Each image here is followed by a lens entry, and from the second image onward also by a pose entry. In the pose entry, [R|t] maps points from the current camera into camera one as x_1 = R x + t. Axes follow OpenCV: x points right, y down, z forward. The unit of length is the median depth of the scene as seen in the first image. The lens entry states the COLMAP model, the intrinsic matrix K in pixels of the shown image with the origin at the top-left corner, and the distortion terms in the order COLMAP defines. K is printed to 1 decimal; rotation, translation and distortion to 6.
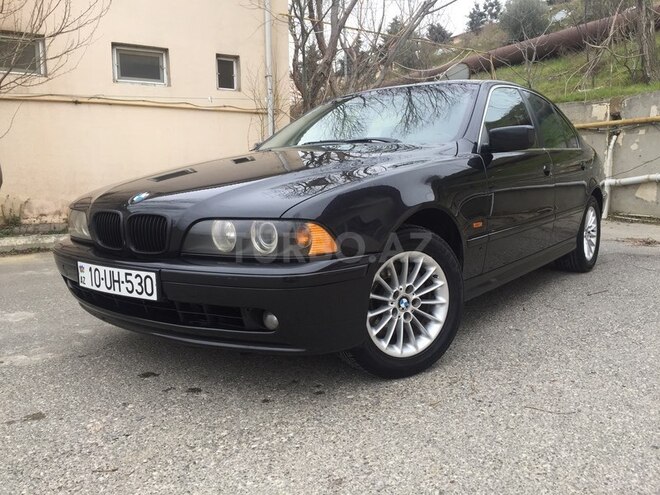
lens RADIAL K [[558.2, 0, 331.9], [0, 558.2, 246.4], [0, 0, 1]] dist [0.084308, -0.104821]
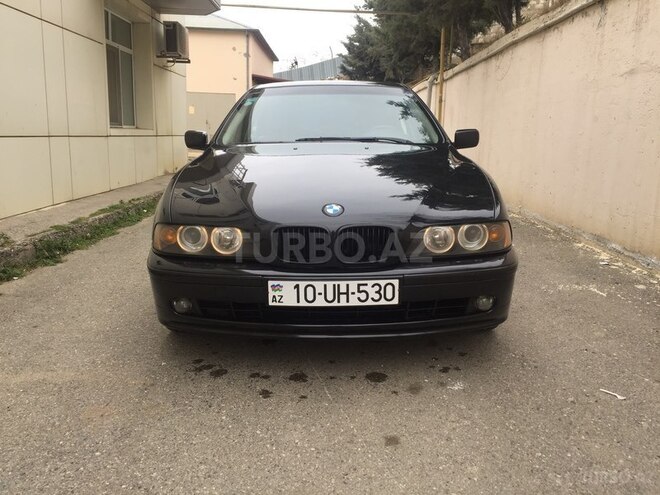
lens RADIAL K [[558.2, 0, 329.4], [0, 558.2, 245.4], [0, 0, 1]] dist [0.084308, -0.104821]
pose [[0.793910, -0.109447, 0.598104, -0.984980], [0.074631, 0.993769, 0.082787, -0.110397], [-0.603438, -0.021088, 0.797131, 0.193535]]
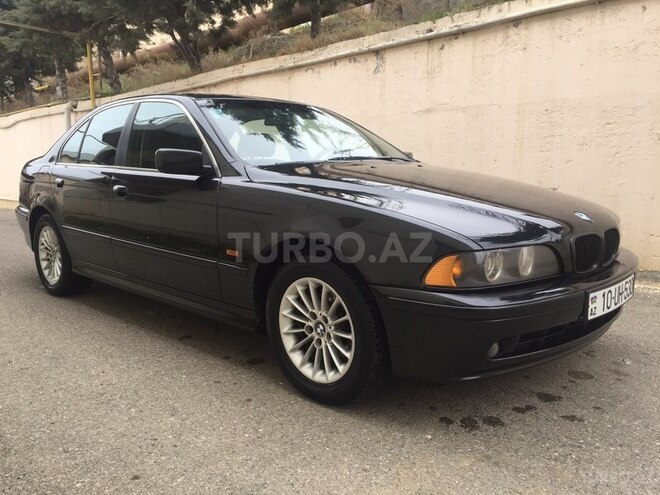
lens RADIAL K [[558.2, 0, 331.3], [0, 558.2, 244.7], [0, 0, 1]] dist [0.084308, -0.104821]
pose [[0.125282, -0.126496, 0.984024, -1.475902], [0.146321, 0.983348, 0.107780, -0.223901], [-0.981272, 0.130481, 0.141705, 1.347837]]
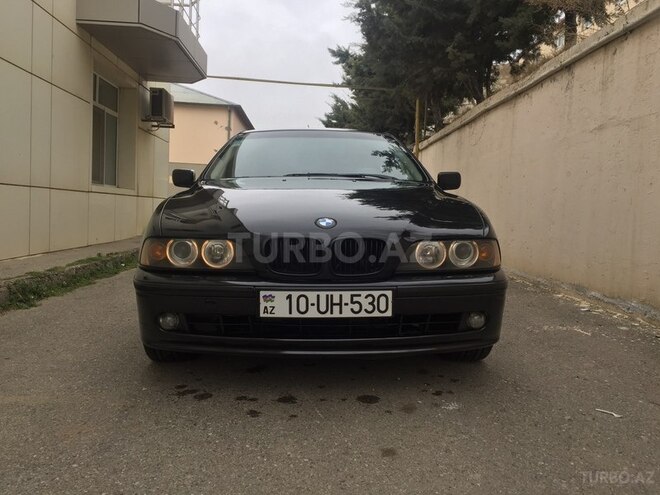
lens RADIAL K [[558.2, 0, 329.6], [0, 558.2, 246.8], [0, 0, 1]] dist [0.084308, -0.104821]
pose [[0.767407, -0.021902, 0.640786, -1.014750], [0.066159, 0.996786, -0.045162, 0.002949], [-0.637738, 0.077052, 0.766390, 0.219001]]
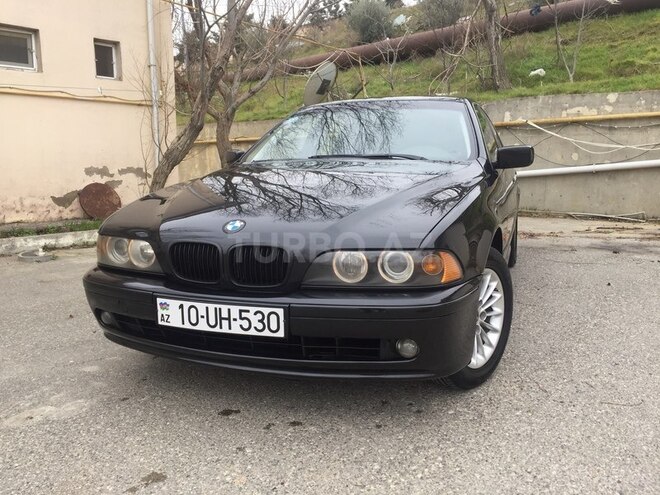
lens RADIAL K [[558.2, 0, 328.8], [0, 558.2, 244.0], [0, 0, 1]] dist [0.084308, -0.104821]
pose [[0.956236, -0.037636, 0.290166, -0.471493], [0.032720, 0.999227, 0.021775, -0.074466], [-0.290761, -0.011328, 0.956729, 0.063653]]
